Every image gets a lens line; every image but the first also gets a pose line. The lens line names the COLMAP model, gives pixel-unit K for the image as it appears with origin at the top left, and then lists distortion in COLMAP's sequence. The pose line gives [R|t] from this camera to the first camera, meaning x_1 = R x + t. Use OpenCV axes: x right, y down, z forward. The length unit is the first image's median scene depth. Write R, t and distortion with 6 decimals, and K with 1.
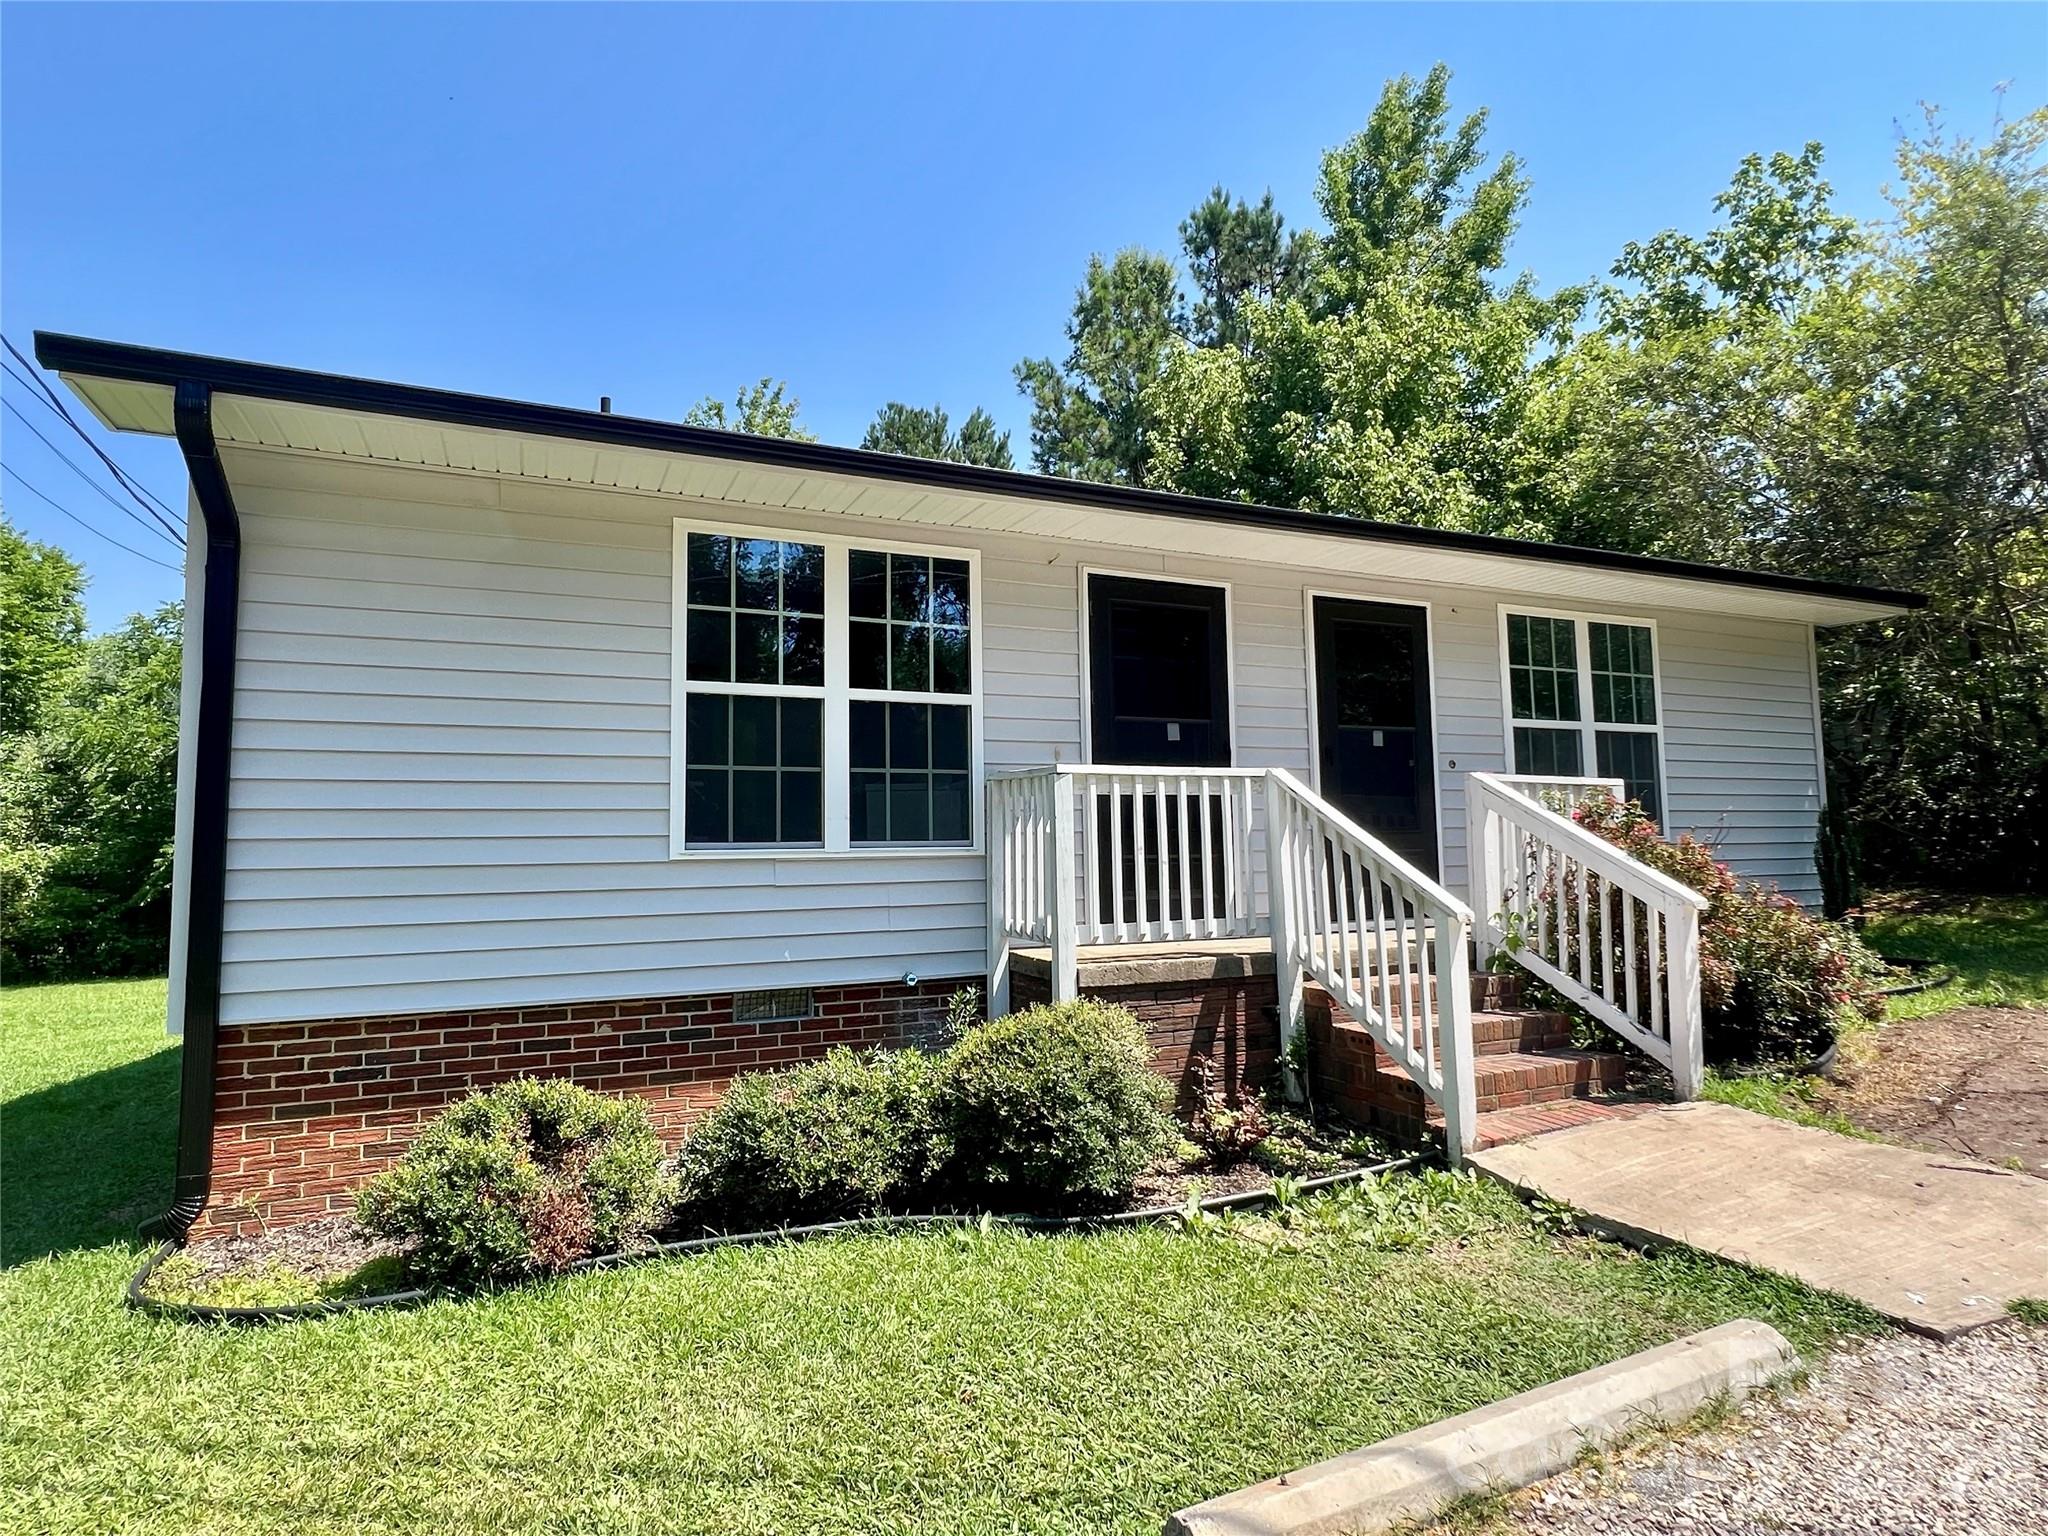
lens RADIAL K [[1106.9, 0, 1024.0], [0, 1106.9, 768.0], [0, 0, 1]] dist [-0.001133, 0.000605]
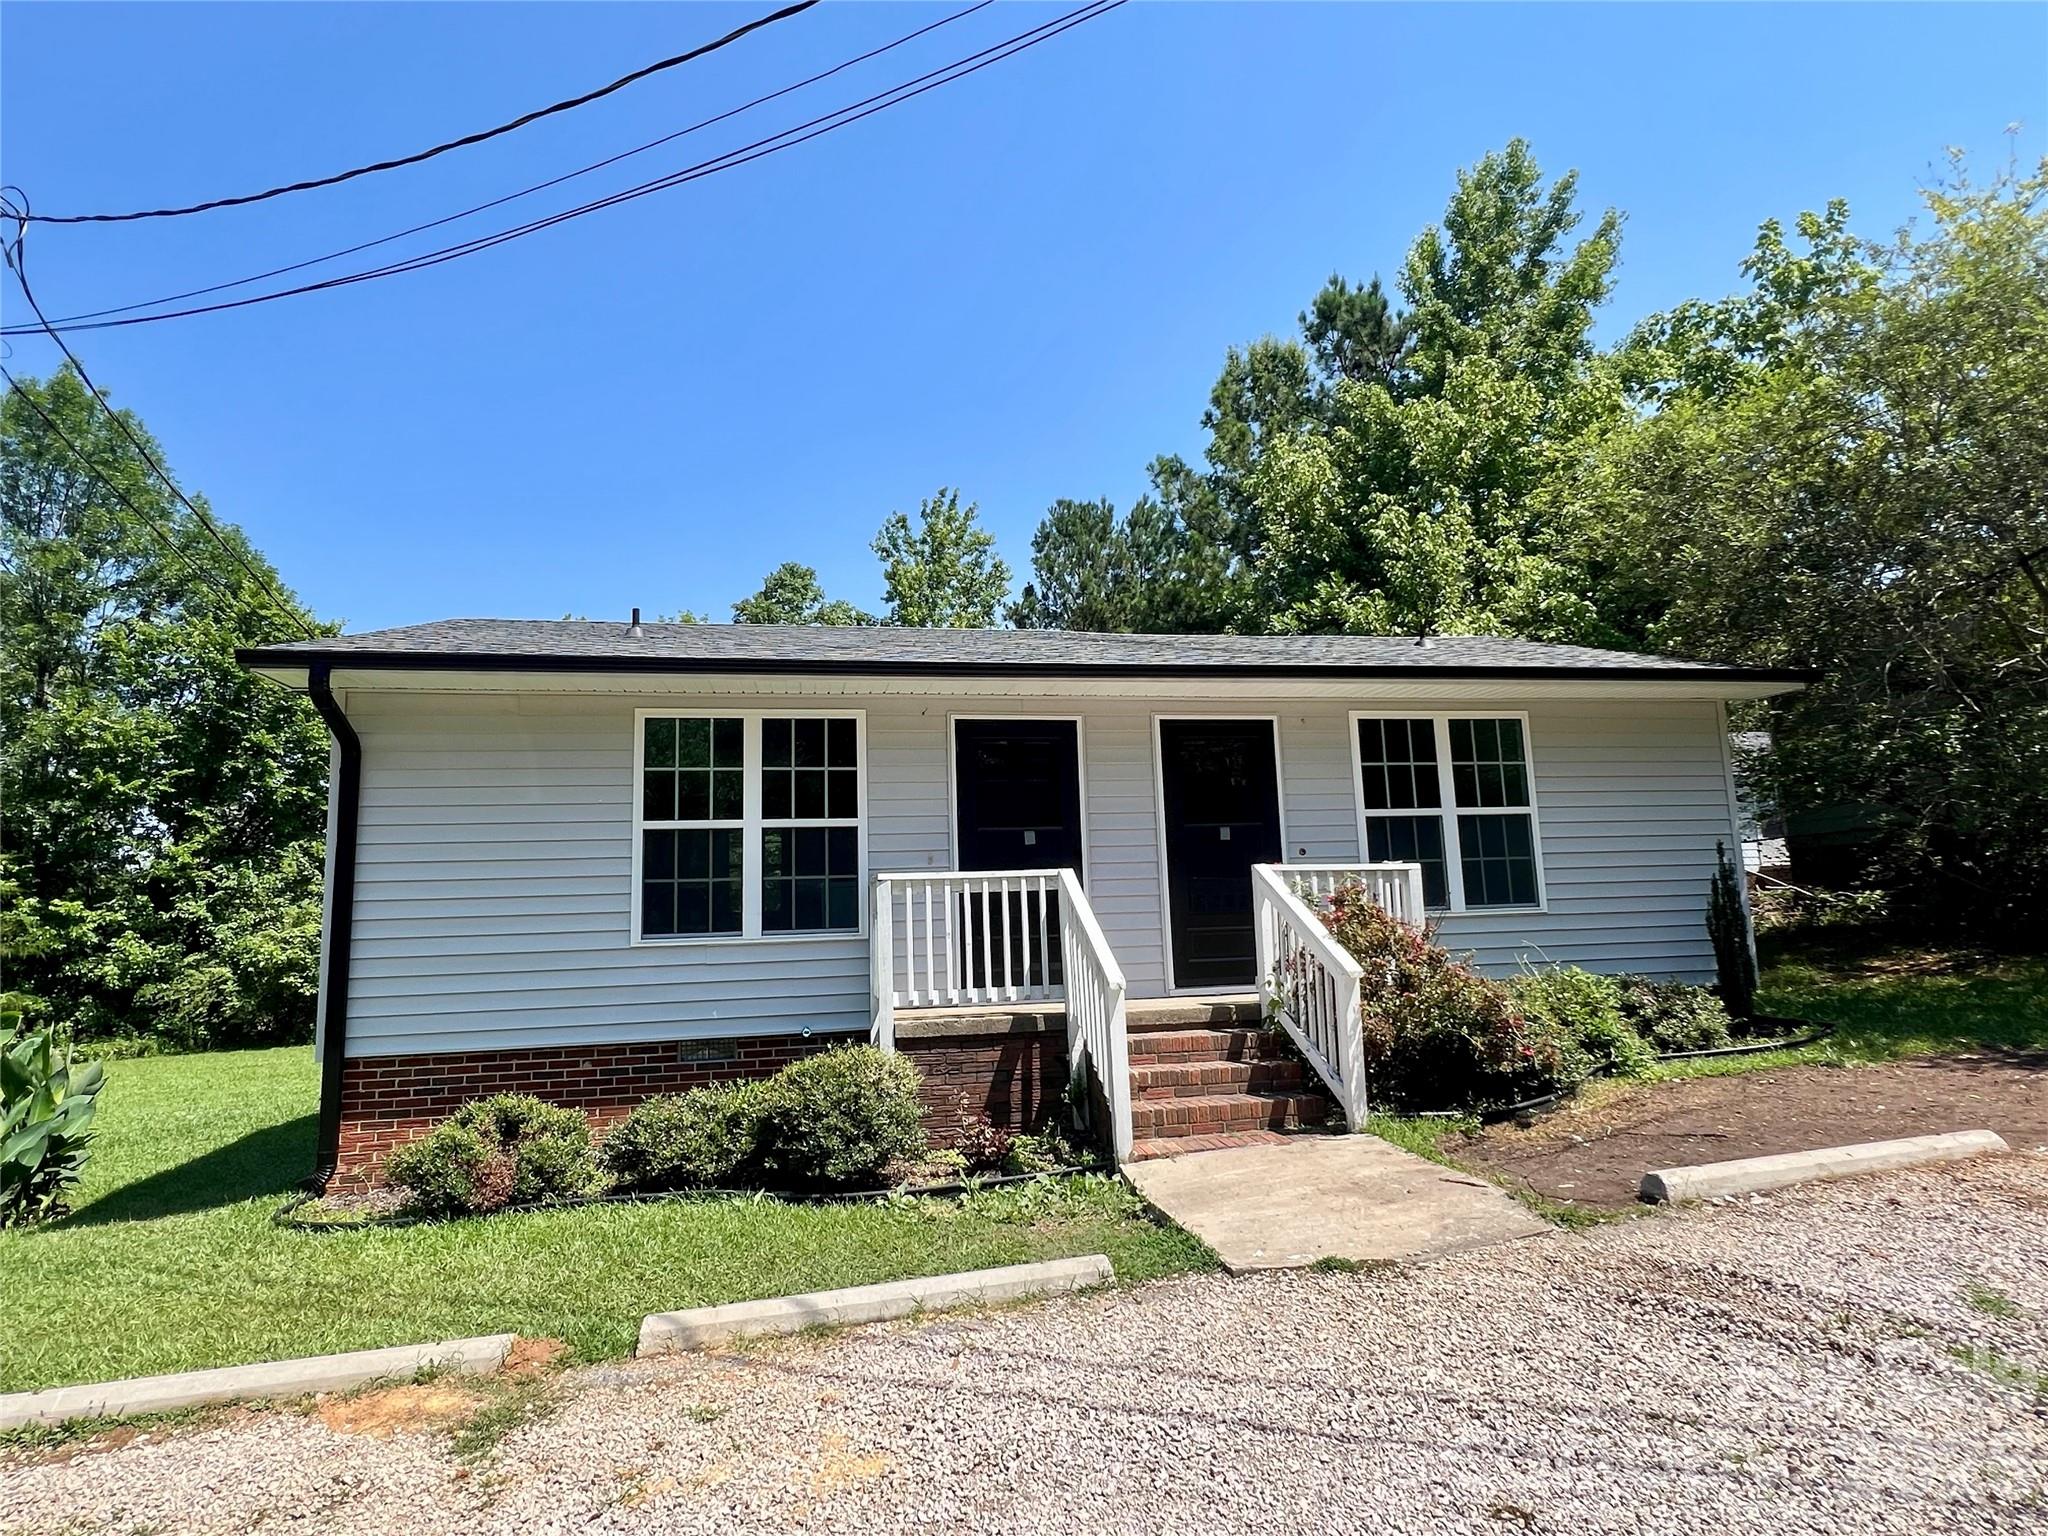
lens RADIAL K [[1106.9, 0, 1024.0], [0, 1106.9, 768.0], [0, 0, 1]] dist [-0.001133, 0.000605]
pose [[0.973881, -0.047916, -0.221947, 0.482918], [0.035465, 0.997583, -0.059748, -0.042905], [0.224274, 0.050316, 0.973226, -0.283590]]
